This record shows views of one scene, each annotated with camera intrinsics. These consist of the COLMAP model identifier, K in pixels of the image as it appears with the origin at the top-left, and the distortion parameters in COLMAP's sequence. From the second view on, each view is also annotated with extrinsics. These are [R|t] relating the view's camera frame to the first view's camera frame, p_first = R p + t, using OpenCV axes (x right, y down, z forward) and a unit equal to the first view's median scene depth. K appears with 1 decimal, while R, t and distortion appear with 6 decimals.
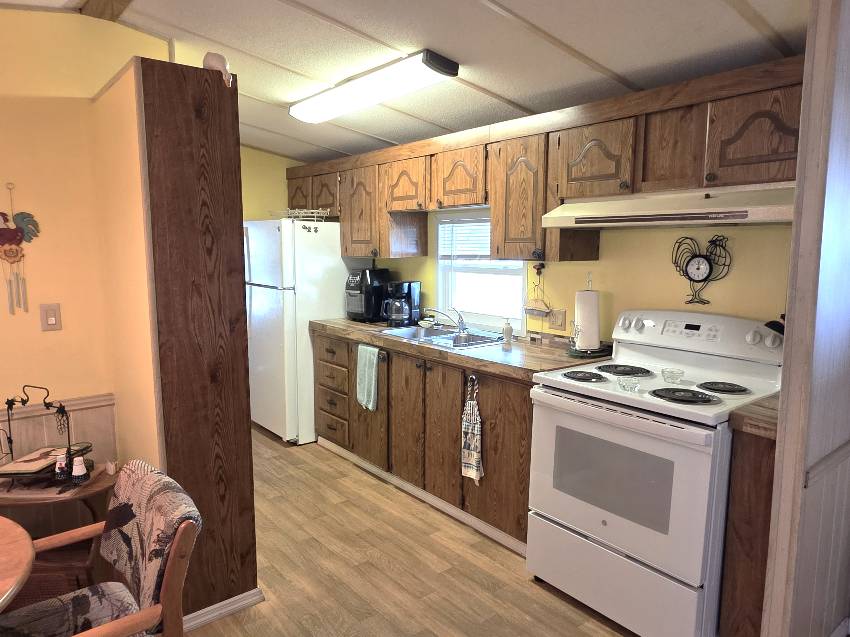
lens RADIAL K [[581.8, 0, 421.1], [0, 581.8, 326.0], [0, 0, 1]] dist [-0.001517, 0.001485]
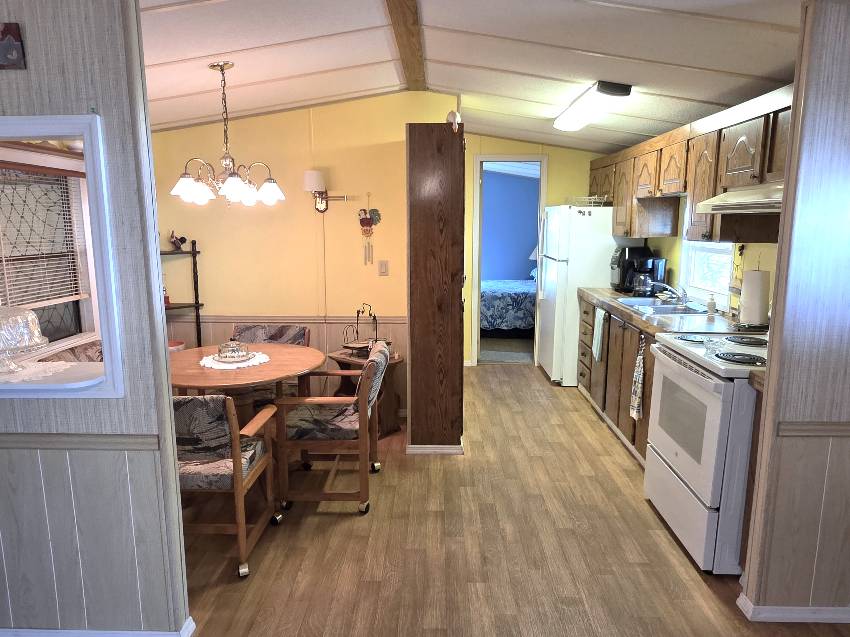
lens RADIAL K [[581.8, 0, 421.1], [0, 581.8, 326.0], [0, 0, 1]] dist [-0.001517, 0.001485]
pose [[0.759847, 0.113574, -0.640104, 0.499029], [-0.088823, 0.993525, 0.070842, 0.020128], [0.644005, 0.003027, 0.765015, -0.227741]]
